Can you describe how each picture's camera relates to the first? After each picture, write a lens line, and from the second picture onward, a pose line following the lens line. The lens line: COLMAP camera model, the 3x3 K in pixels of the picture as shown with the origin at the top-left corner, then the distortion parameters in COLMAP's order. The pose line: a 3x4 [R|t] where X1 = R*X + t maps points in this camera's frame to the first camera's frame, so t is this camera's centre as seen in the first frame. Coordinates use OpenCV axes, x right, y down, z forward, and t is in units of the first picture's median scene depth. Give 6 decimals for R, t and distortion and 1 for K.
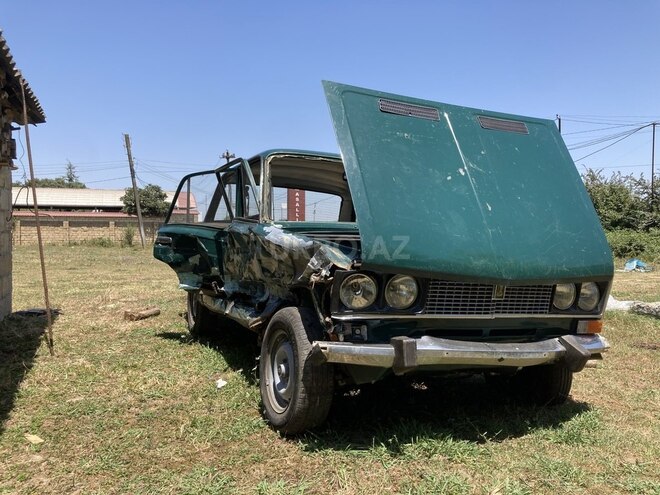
lens RADIAL K [[524.6, 0, 327.6], [0, 524.6, 245.3], [0, 0, 1]] dist [0.025112, -0.017117]
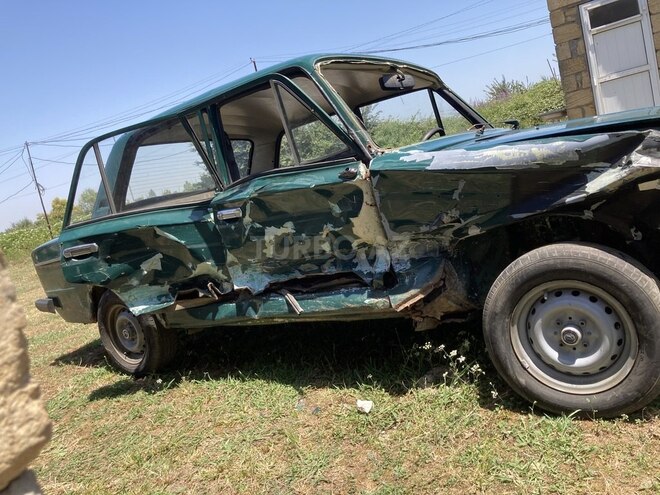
lens RADIAL K [[550.3, 0, 328.3], [0, 550.3, 246.2], [0, 0, 1]] dist [-0.004019, -0.003021]
pose [[0.838356, -0.281768, 0.466654, -0.628945], [0.249998, 0.959453, 0.130195, -0.045351], [-0.484418, 0.007513, 0.874805, 0.499061]]
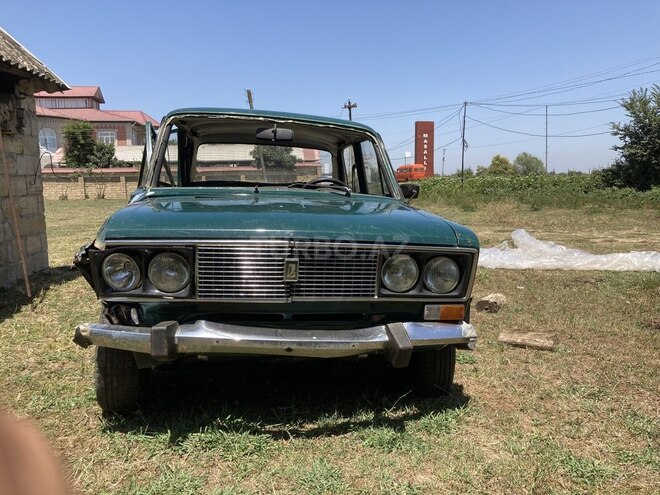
lens RADIAL K [[524.6, 0, 333.8], [0, 524.6, 249.4], [0, 0, 1]] dist [0.025112, -0.017117]
pose [[0.970595, 0.008591, -0.240567, 0.527396], [0.016450, 0.994659, 0.101891, -0.031248], [0.240157, -0.102853, 0.965270, 0.169923]]
